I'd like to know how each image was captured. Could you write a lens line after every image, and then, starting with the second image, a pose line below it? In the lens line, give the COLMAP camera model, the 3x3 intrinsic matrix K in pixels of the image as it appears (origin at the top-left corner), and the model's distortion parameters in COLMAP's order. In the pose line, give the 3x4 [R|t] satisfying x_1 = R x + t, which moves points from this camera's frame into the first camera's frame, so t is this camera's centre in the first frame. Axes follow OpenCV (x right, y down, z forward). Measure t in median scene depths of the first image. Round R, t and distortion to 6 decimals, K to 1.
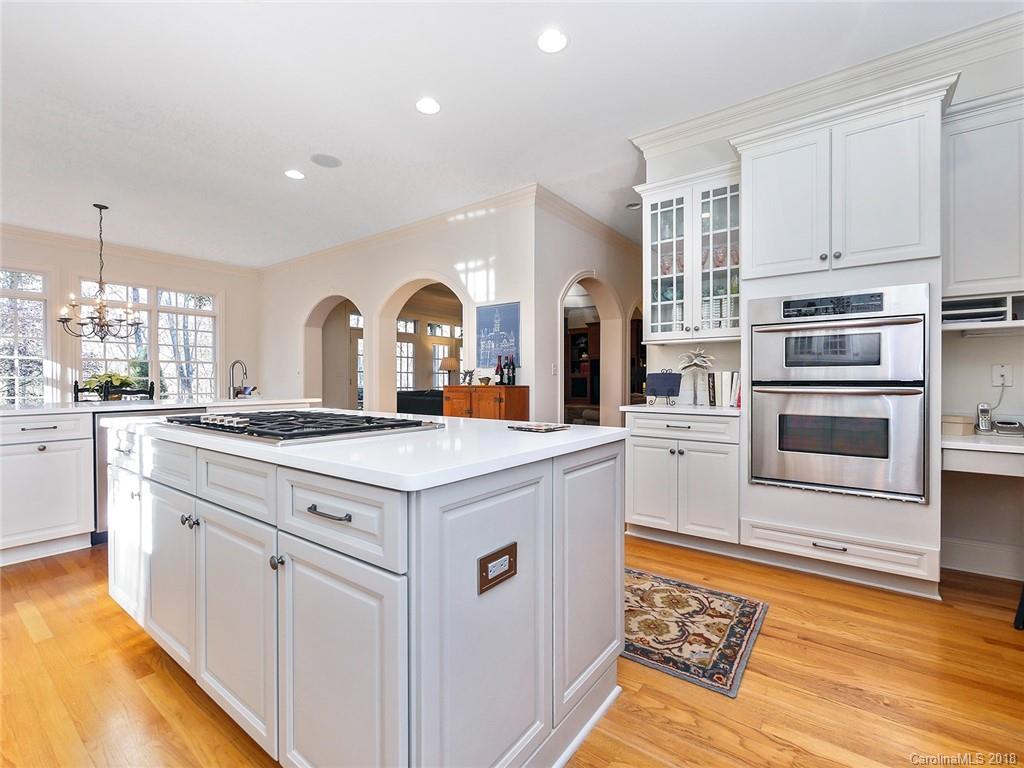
lens RADIAL K [[438.4, 0, 505.1], [0, 438.4, 384.0], [0, 0, 1]] dist [0.000219, -0.003415]
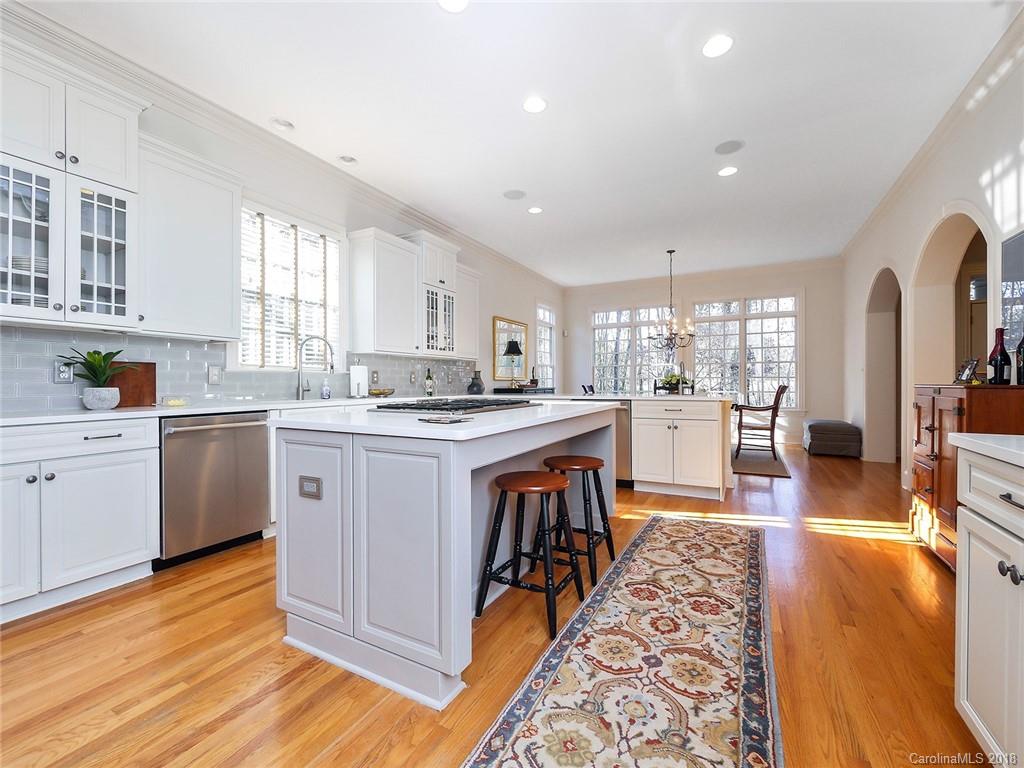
lens RADIAL K [[438.4, 0, 505.1], [0, 438.4, 384.0], [0, 0, 1]] dist [0.000219, -0.003415]
pose [[0.174896, 0.004164, -0.984578, 0.409375], [-0.004356, 0.999985, 0.003456, 0.002038], [0.984577, 0.003685, 0.174911, 0.332299]]
